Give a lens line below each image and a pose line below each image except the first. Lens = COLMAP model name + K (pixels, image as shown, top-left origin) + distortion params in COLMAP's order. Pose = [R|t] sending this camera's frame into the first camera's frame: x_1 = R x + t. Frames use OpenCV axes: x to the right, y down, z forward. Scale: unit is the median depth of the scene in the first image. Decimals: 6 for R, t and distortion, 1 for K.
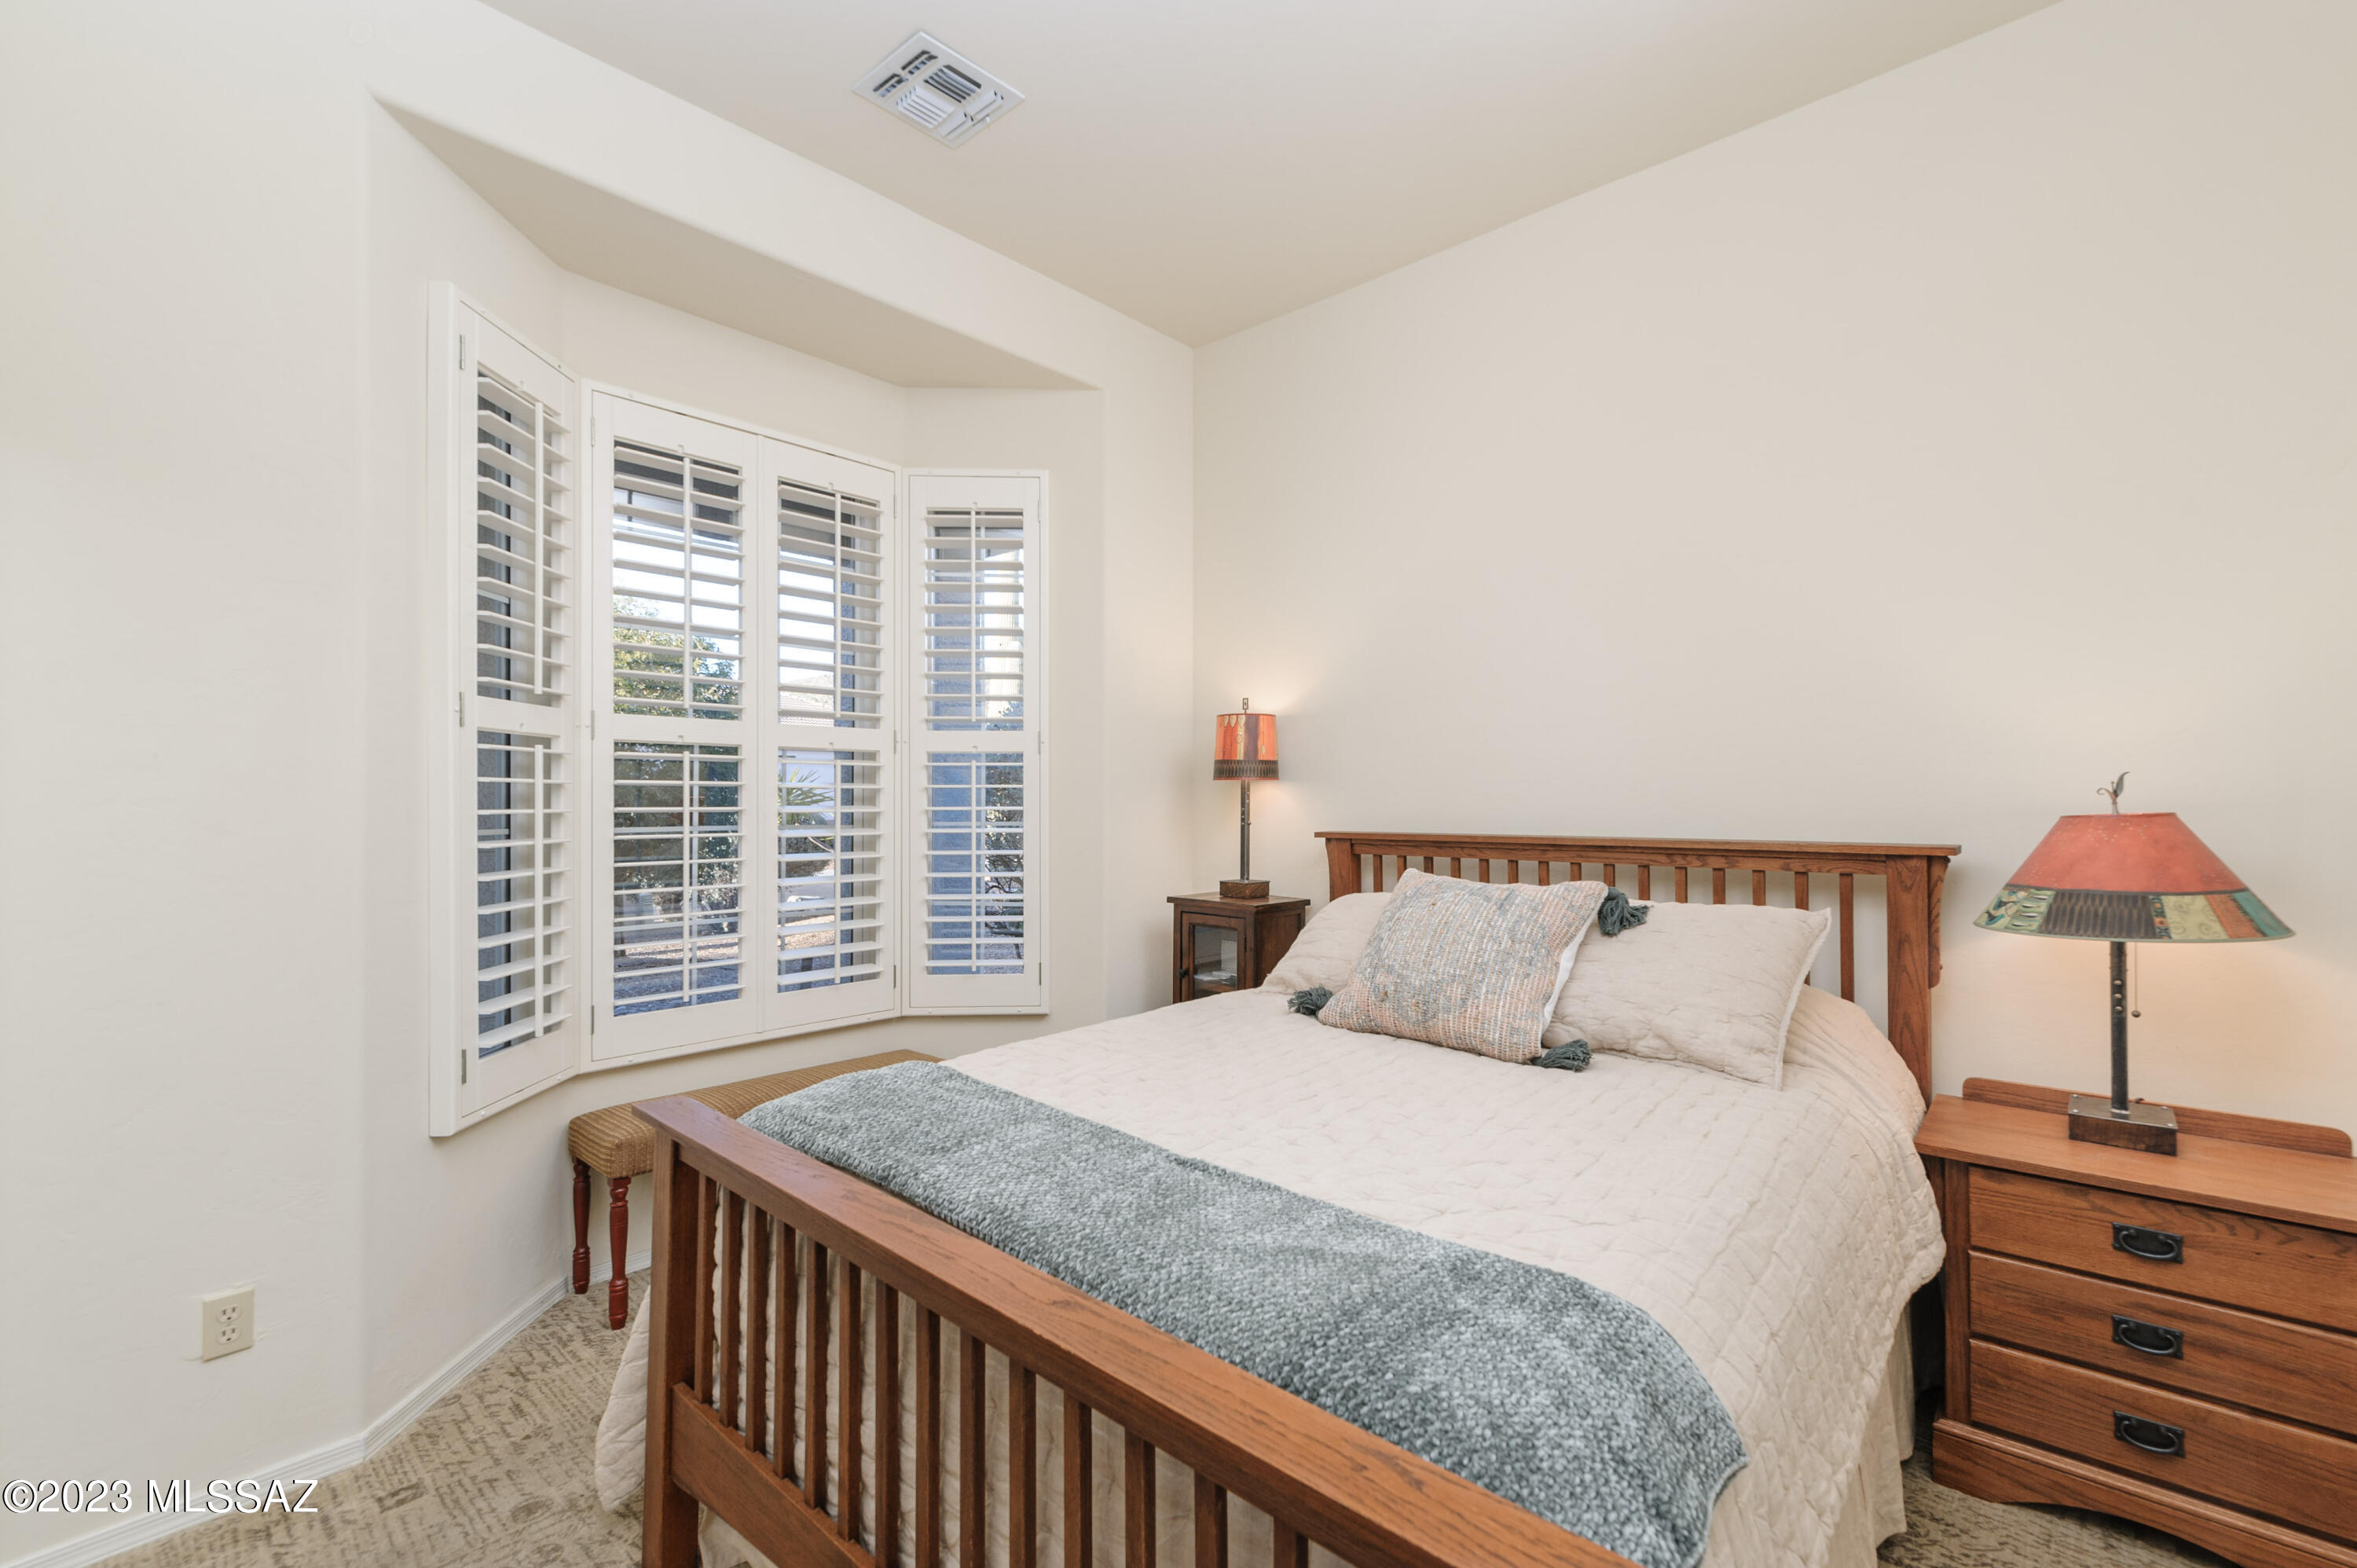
lens RADIAL K [[1018.1, 0, 1179.2], [0, 1018.1, 801.3], [0, 0, 1]] dist [0.003640, -0.000855]
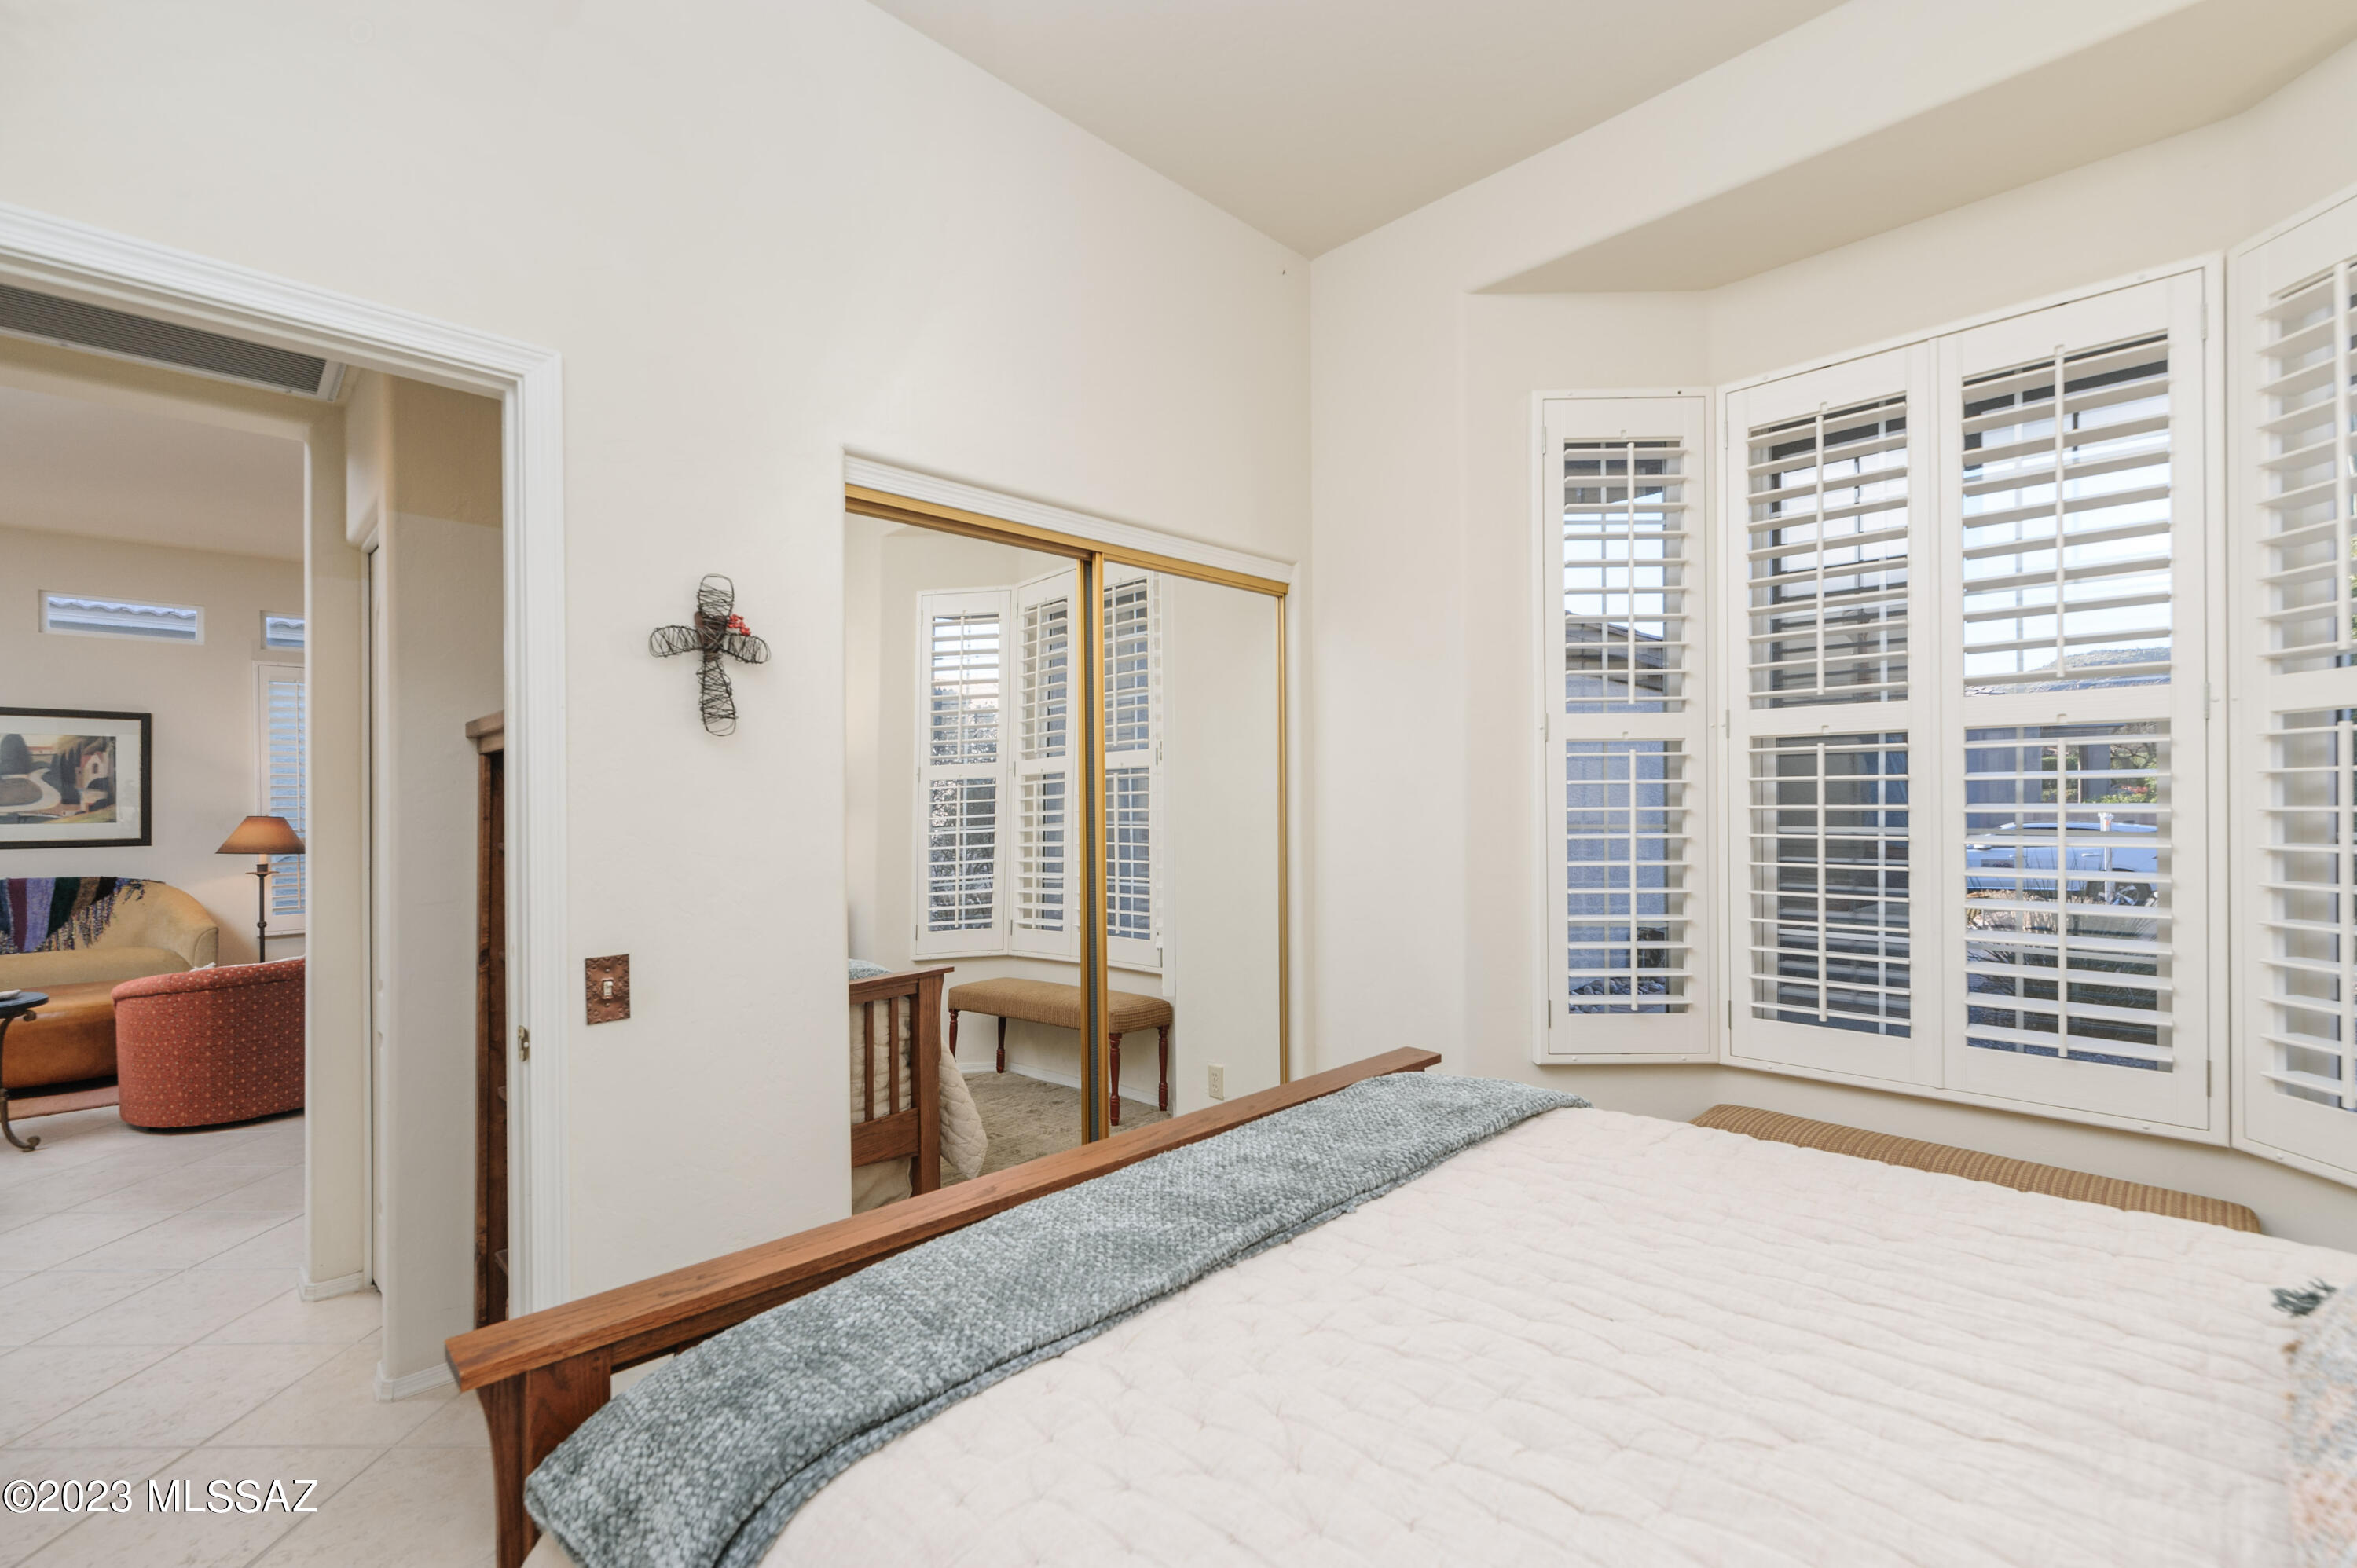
lens RADIAL K [[1018.1, 0, 1195.7], [0, 1018.1, 802.7], [0, 0, 1]] dist [0.003640, -0.000855]
pose [[-0.029846, 0.004060, -0.999546, 0.433845], [0.009732, 0.999946, 0.003771, -0.005461], [0.999507, -0.009615, -0.029884, 0.477130]]
